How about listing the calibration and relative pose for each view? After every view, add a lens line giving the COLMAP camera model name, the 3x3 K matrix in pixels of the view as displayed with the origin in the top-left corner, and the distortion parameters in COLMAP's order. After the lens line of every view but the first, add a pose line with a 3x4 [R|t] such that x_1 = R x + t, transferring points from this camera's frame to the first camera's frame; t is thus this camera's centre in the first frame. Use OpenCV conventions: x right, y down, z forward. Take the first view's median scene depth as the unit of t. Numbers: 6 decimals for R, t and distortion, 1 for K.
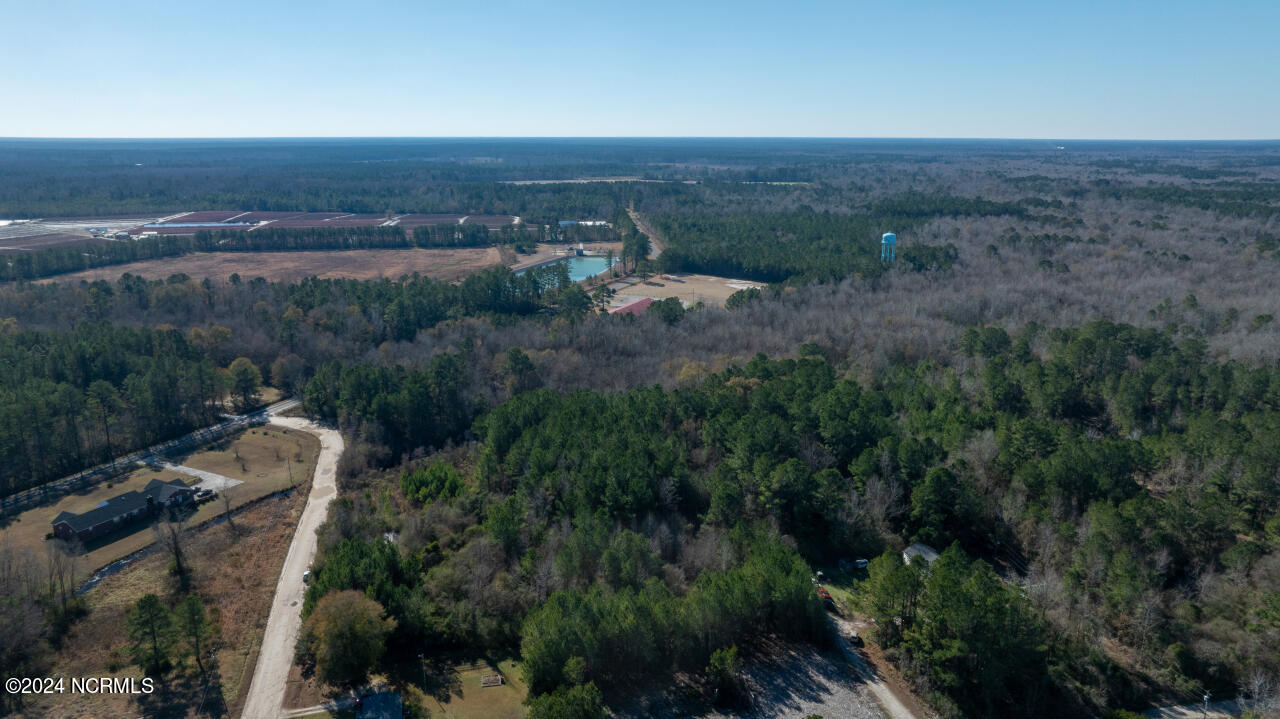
lens RADIAL K [[918.8, 0, 640.0], [0, 918.8, 359.5], [0, 0, 1]] dist [-0.019679, 0.008583]
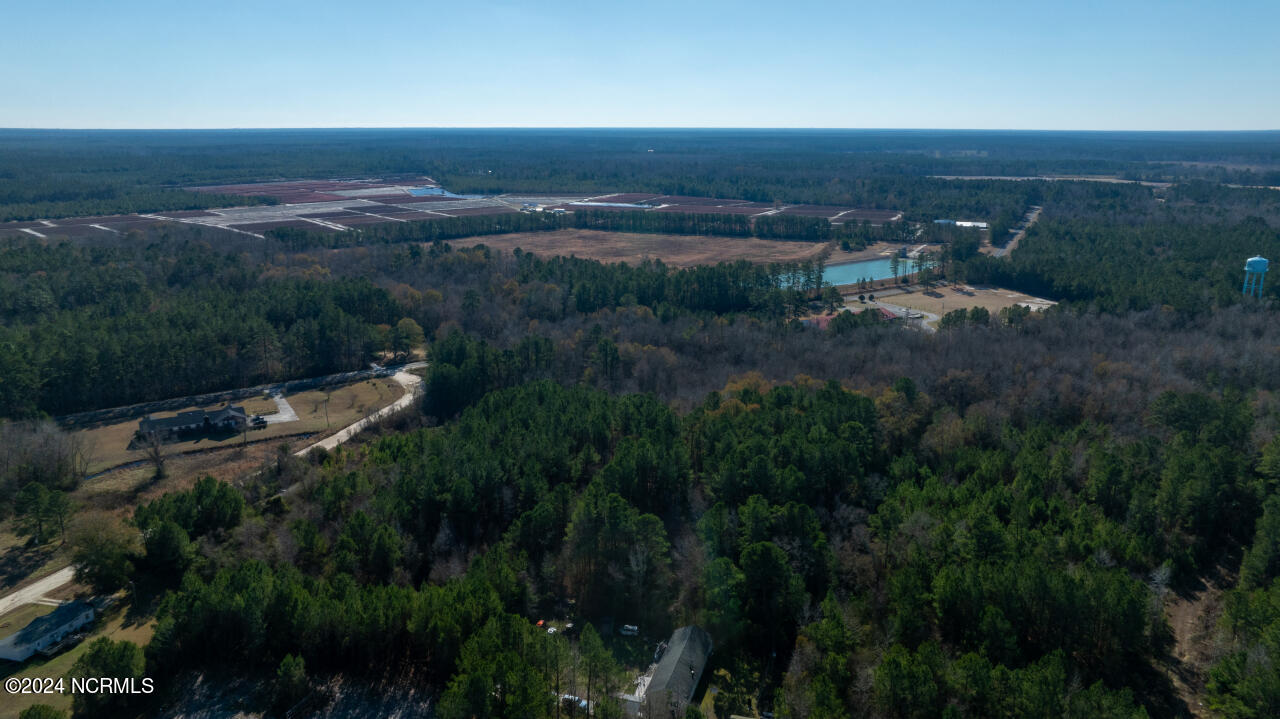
lens RADIAL K [[918.8, 0, 640.0], [0, 918.8, 359.5], [0, 0, 1]] dist [-0.019679, 0.008583]
pose [[0.846081, 0.133474, -0.516073, 0.232234], [-0.129515, 0.990607, 0.043868, -0.021701], [0.517081, 0.029723, 0.855420, 0.101668]]
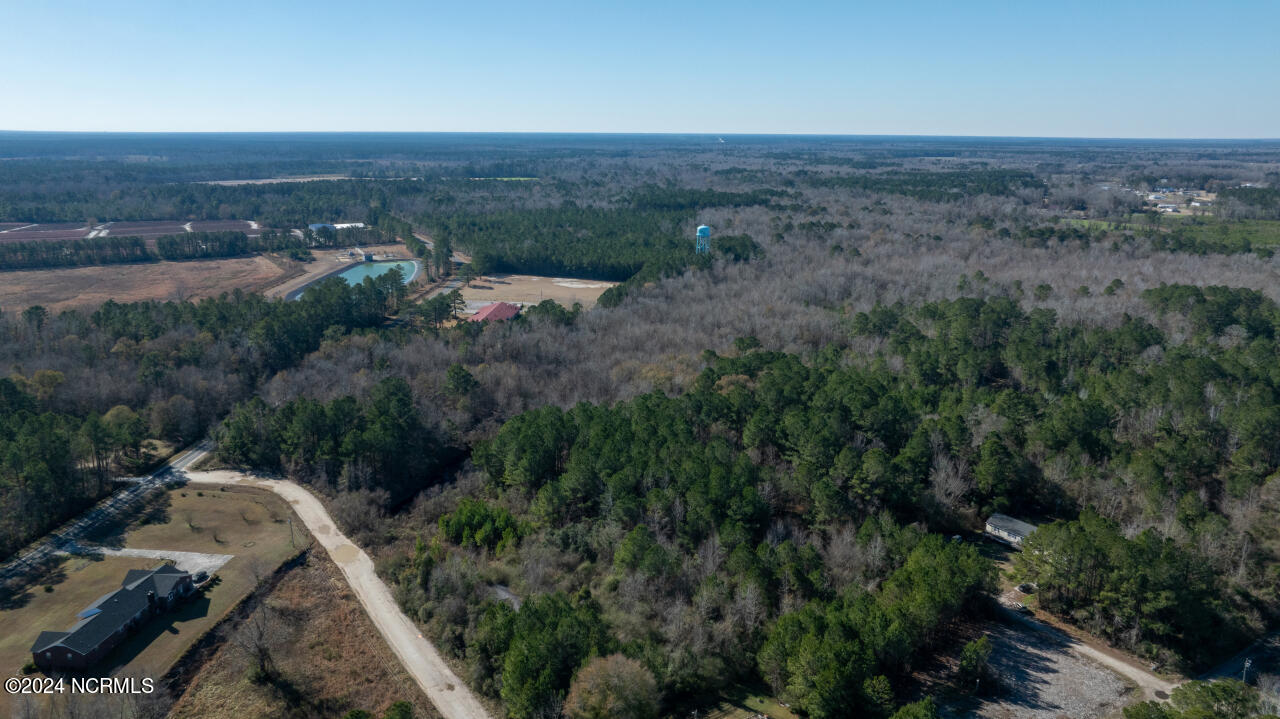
lens RADIAL K [[918.8, 0, 640.0], [0, 918.8, 359.5], [0, 0, 1]] dist [-0.019679, 0.008583]
pose [[0.934838, -0.082709, 0.345308, -0.160891], [0.080799, 0.996531, 0.019949, -0.012594], [-0.345760, 0.009251, 0.938278, 0.047284]]
